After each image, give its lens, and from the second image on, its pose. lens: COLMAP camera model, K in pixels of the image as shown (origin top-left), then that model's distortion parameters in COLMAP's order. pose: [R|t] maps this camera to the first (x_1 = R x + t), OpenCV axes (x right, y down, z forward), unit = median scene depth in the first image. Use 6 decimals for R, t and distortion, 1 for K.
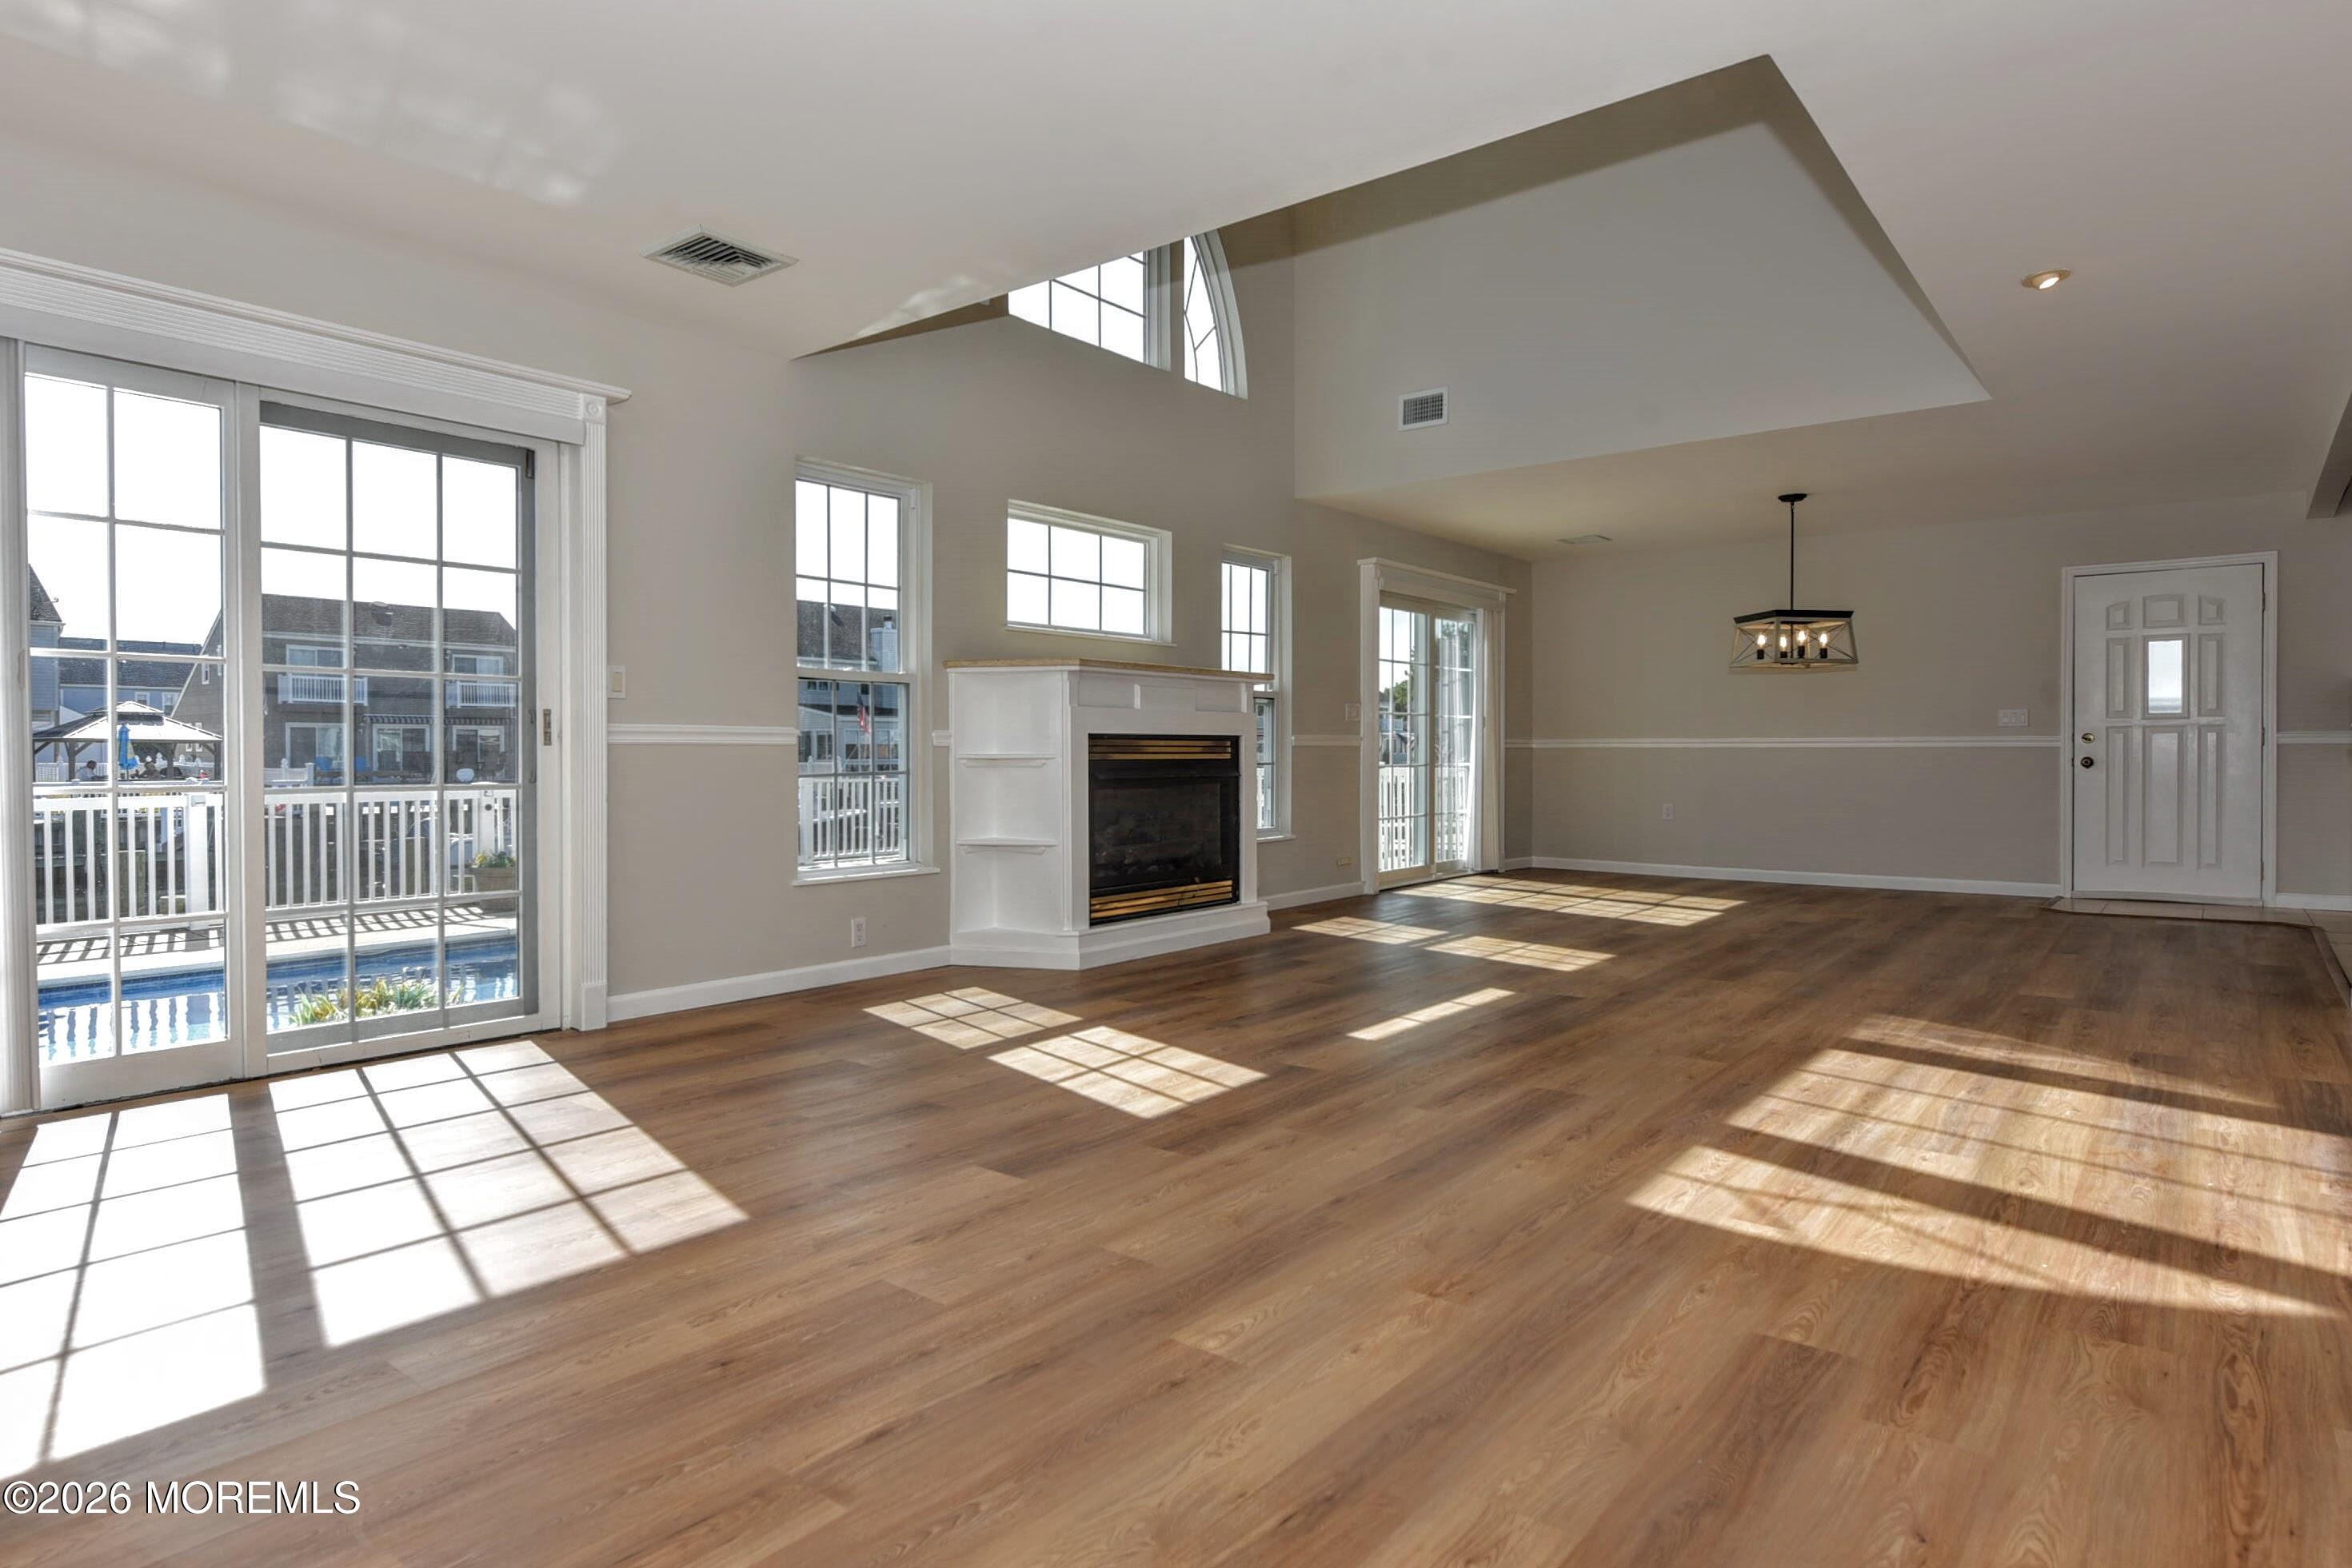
lens RADIAL K [[1310.0, 0, 1176.0], [0, 1310.0, 784.0], [0, 0, 1]] dist [-0.005406, -0.001389]
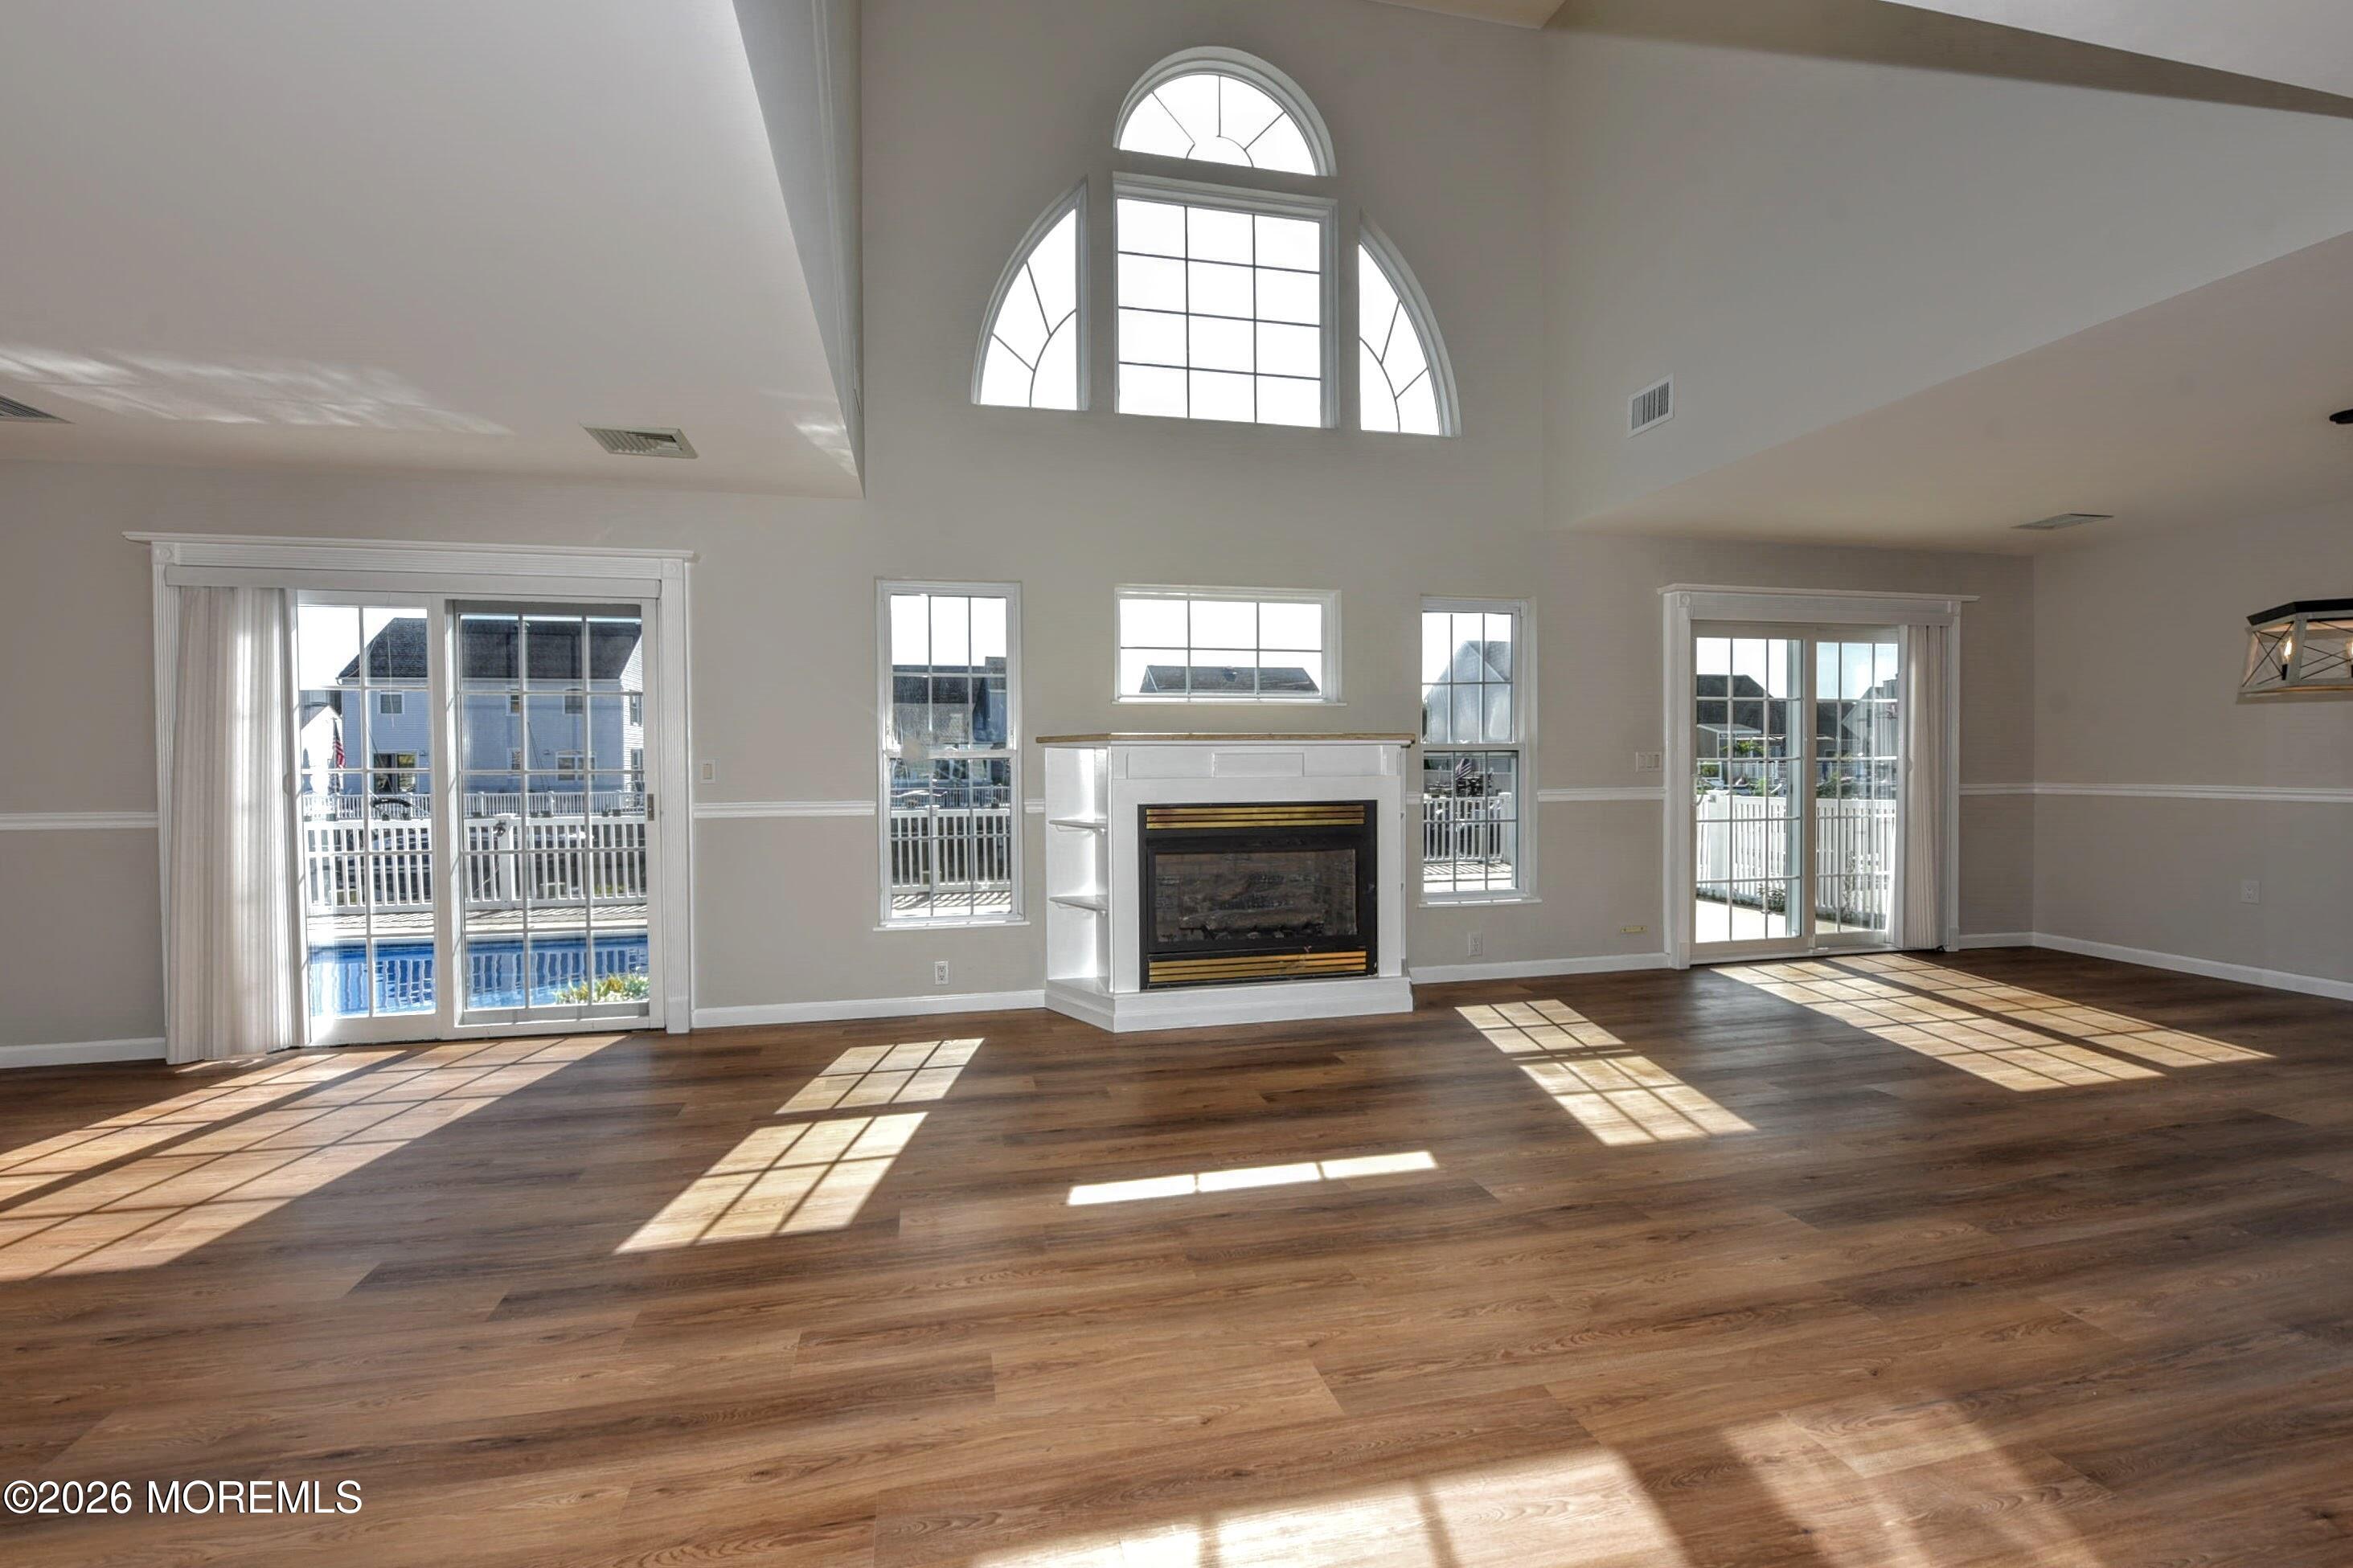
lens RADIAL K [[999.1, 0, 1176.5], [0, 999.1, 784.0], [0, 0, 1]] dist [-0.012347, 0.000167]
pose [[0.778075, 0.010208, -0.628089, 0.392427], [-0.008189, 0.999948, 0.006107, -0.051983], [0.628118, 0.000392, 0.778118, 0.351512]]
